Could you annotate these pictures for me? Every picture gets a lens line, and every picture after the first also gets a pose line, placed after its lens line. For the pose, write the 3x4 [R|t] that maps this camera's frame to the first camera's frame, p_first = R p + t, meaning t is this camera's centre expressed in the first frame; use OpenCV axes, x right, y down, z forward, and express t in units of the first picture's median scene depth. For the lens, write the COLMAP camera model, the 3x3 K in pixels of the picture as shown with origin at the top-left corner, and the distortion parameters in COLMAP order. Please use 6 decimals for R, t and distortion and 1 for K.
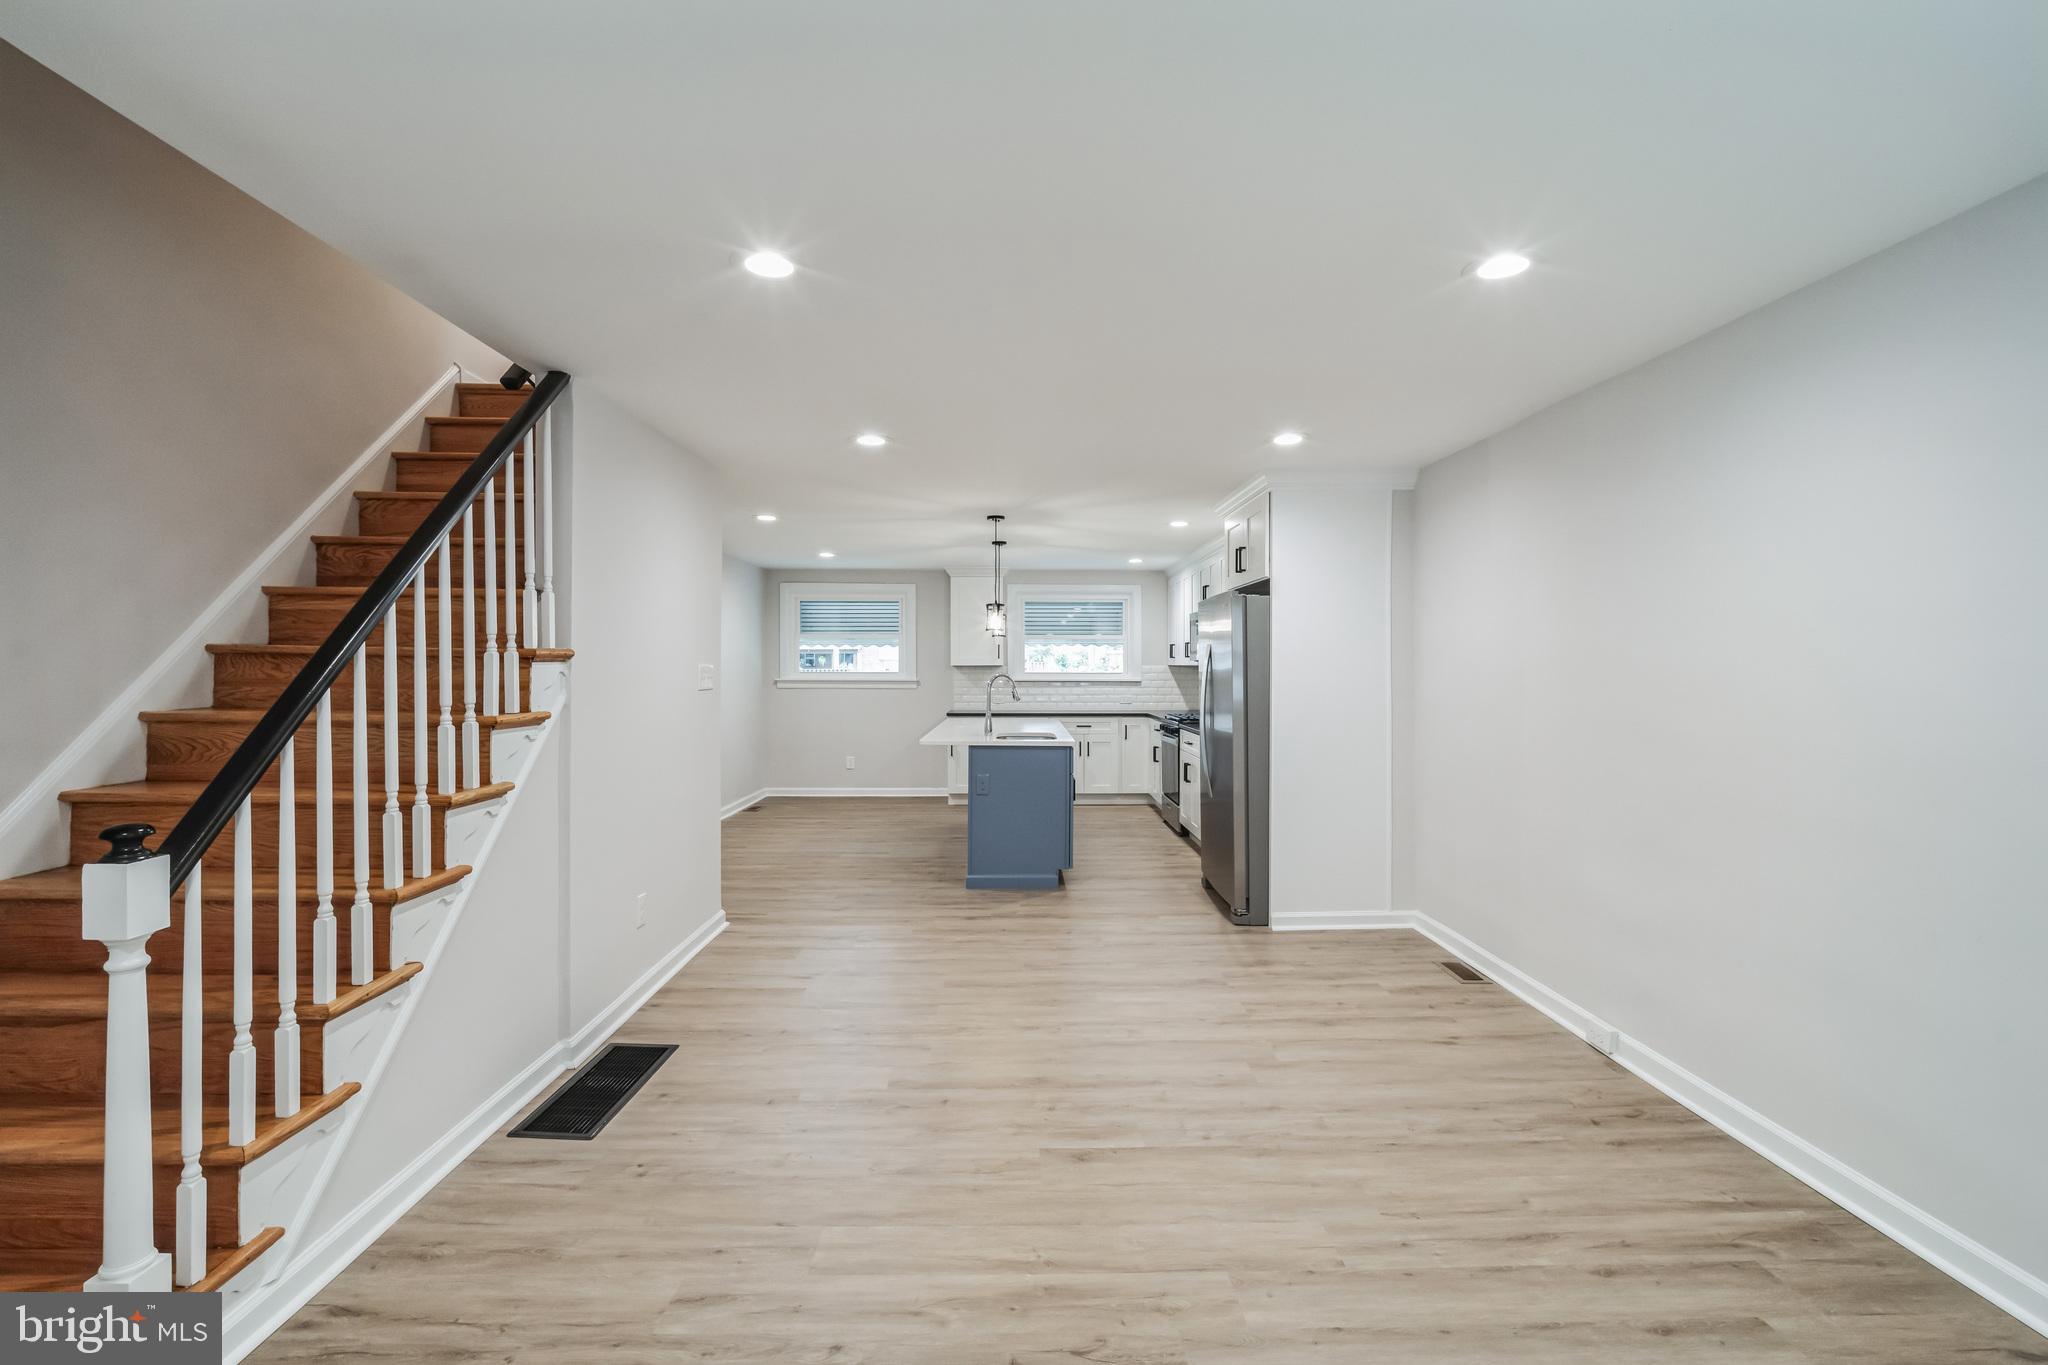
lens RADIAL K [[893.4, 0, 989.4], [0, 893.4, 672.4], [0, 0, 1]] dist [-0.006225, 0.000207]
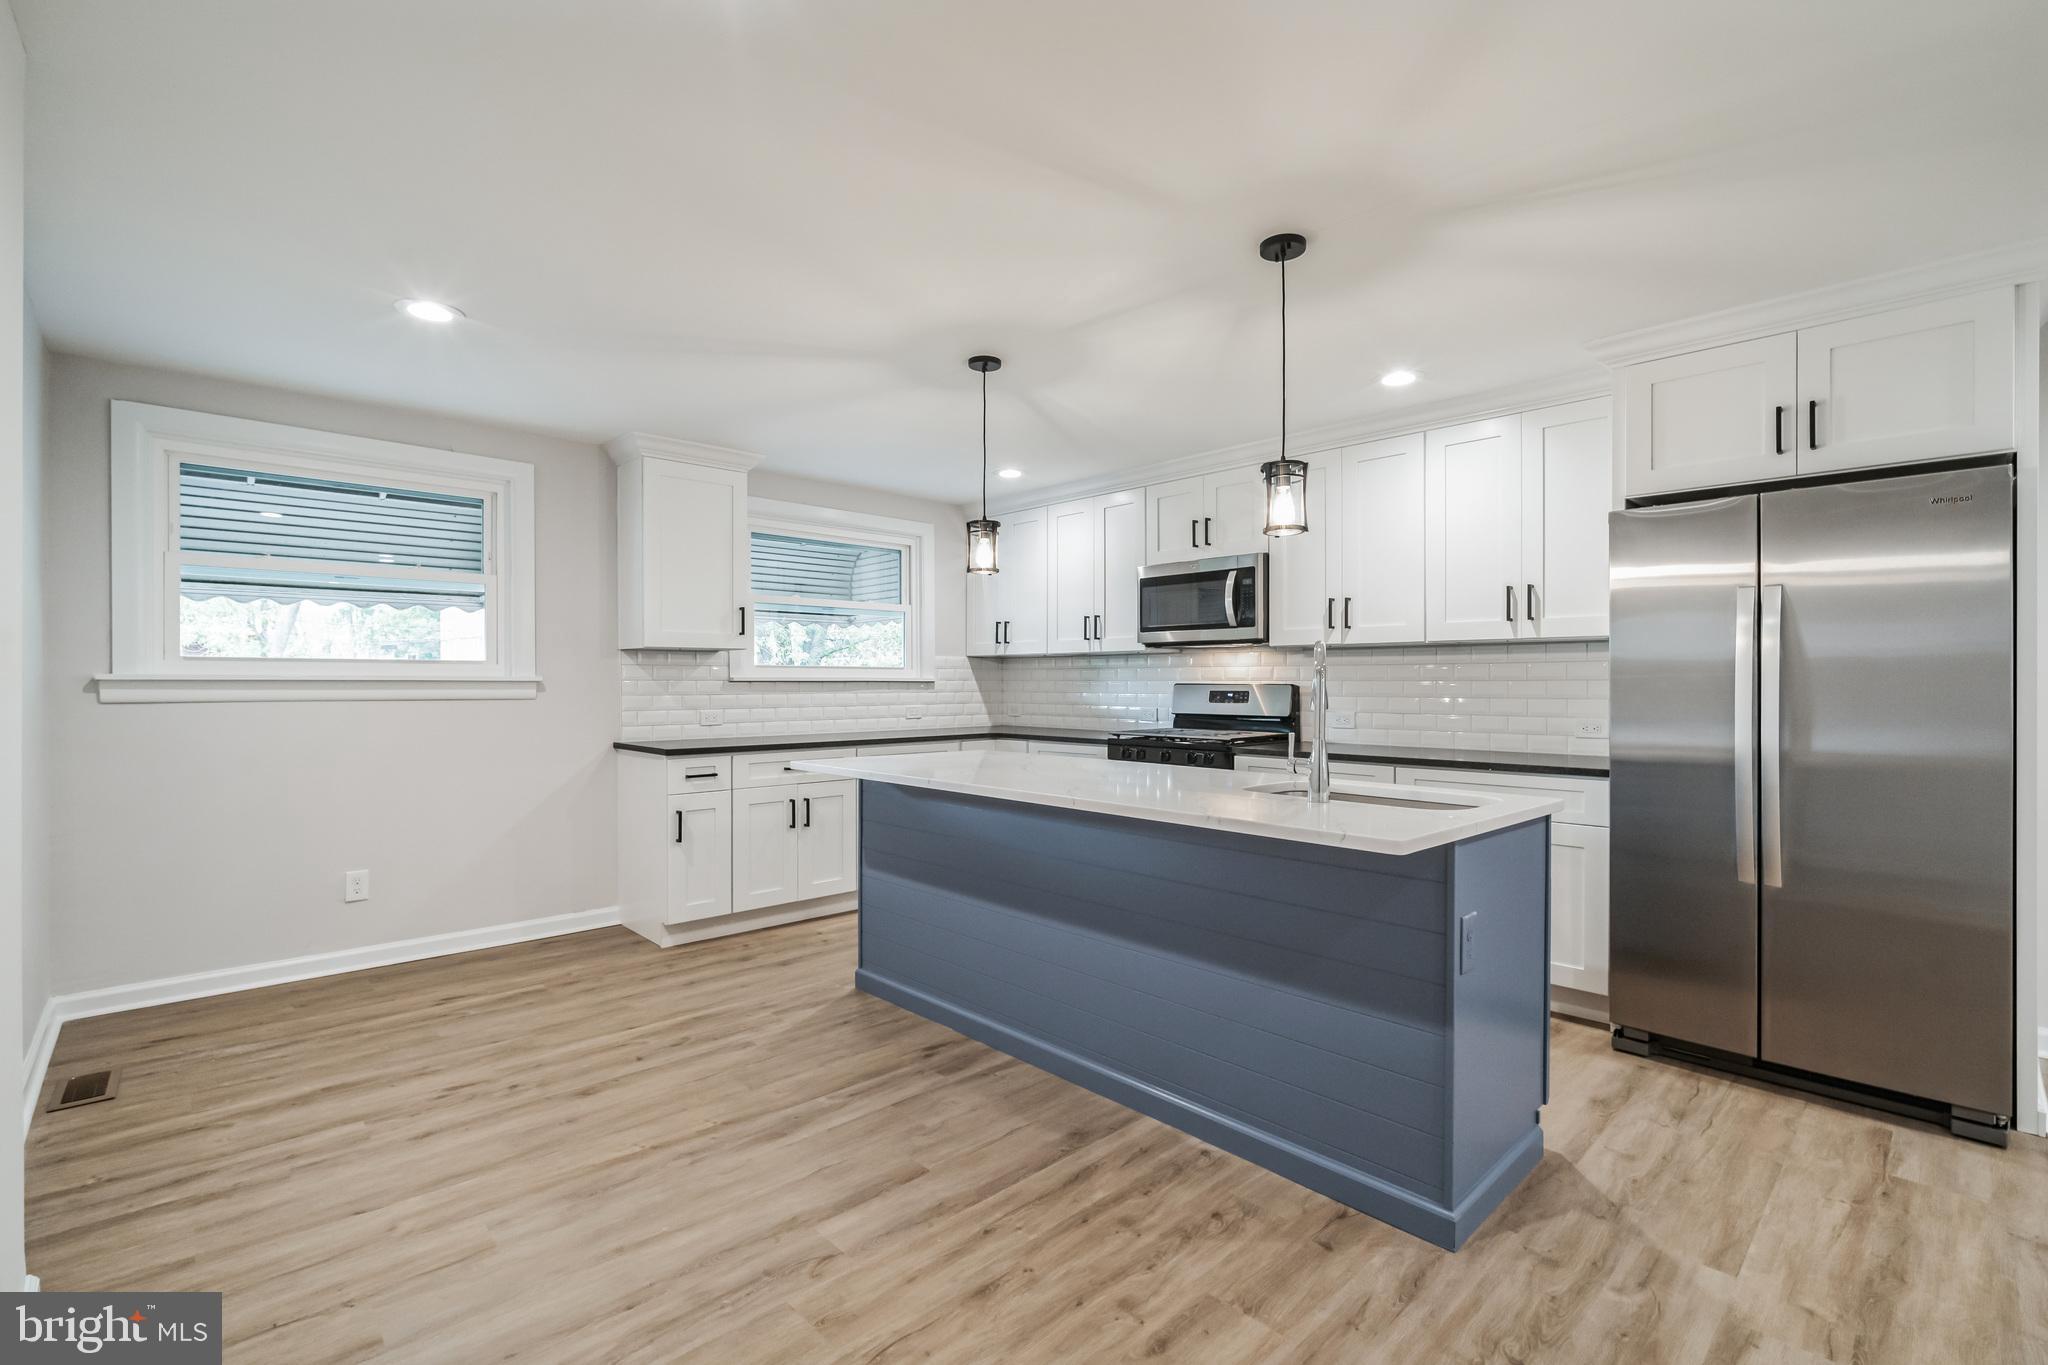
lens RADIAL K [[915.9, 0, 1018.8], [0, 915.9, 683.4], [0, 0, 1]] dist [-0.002165, 0.000301]
pose [[0.716610, -0.002072, 0.697471, -0.776016], [0.004361, 0.999989, -0.001510, 0.042109], [-0.697460, 0.004123, 0.716612, 1.691331]]
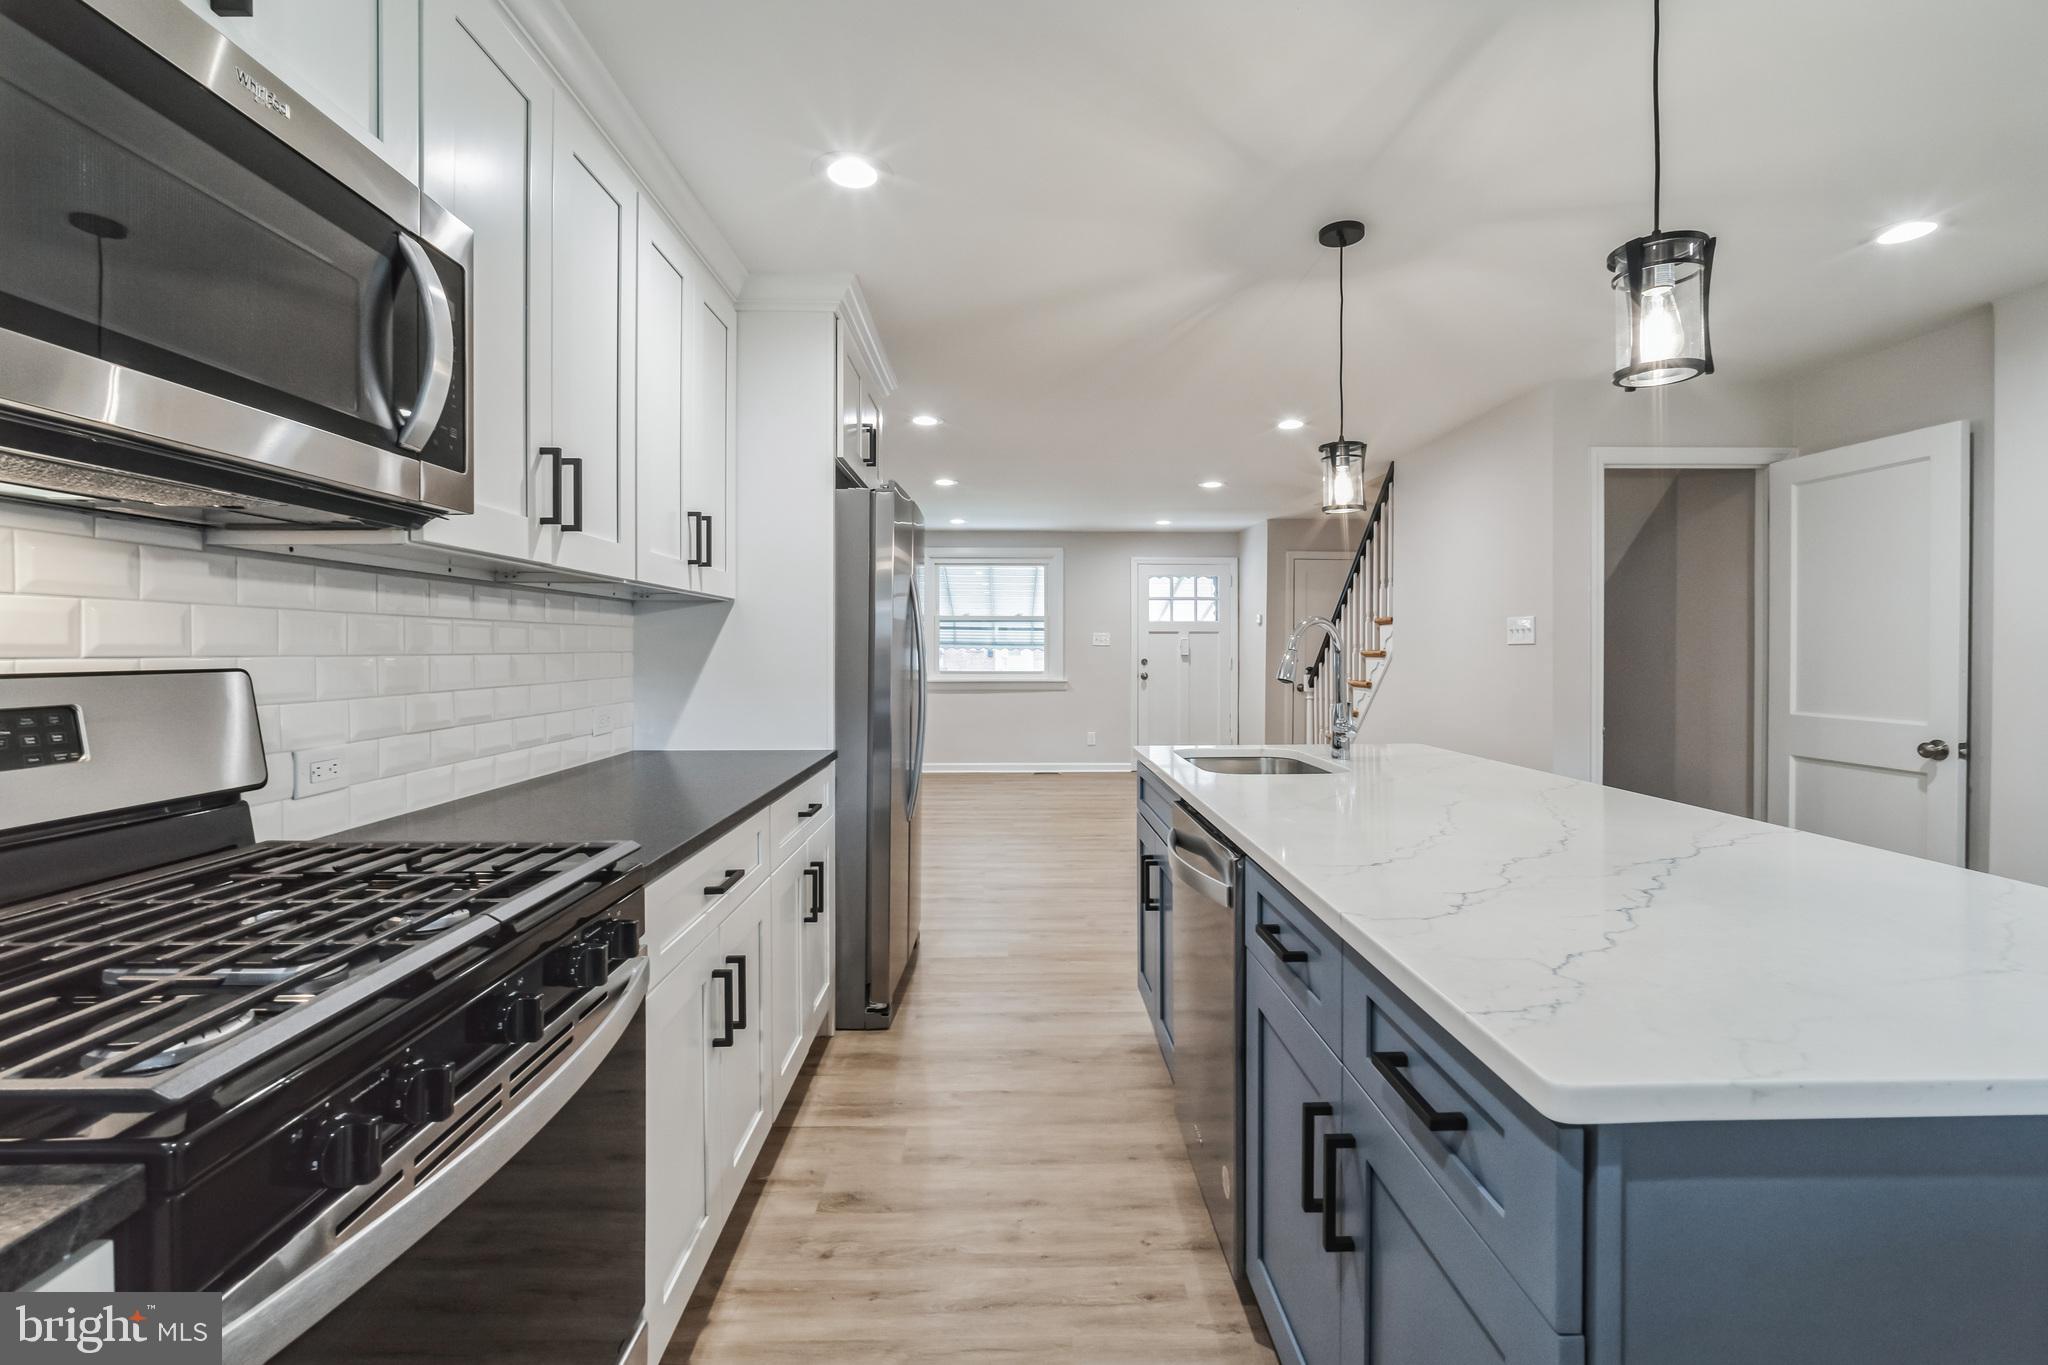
lens RADIAL K [[910.8, 0, 1019.1], [0, 910.8, 655.4], [0, 0, 1]] dist [-0.007344, 0.000565]
pose [[-0.999330, -0.000080, -0.036599, 0.358194], [-0.000540, 0.999921, 0.012538, 0.029868], [0.036595, 0.012550, -0.999251, 3.024533]]
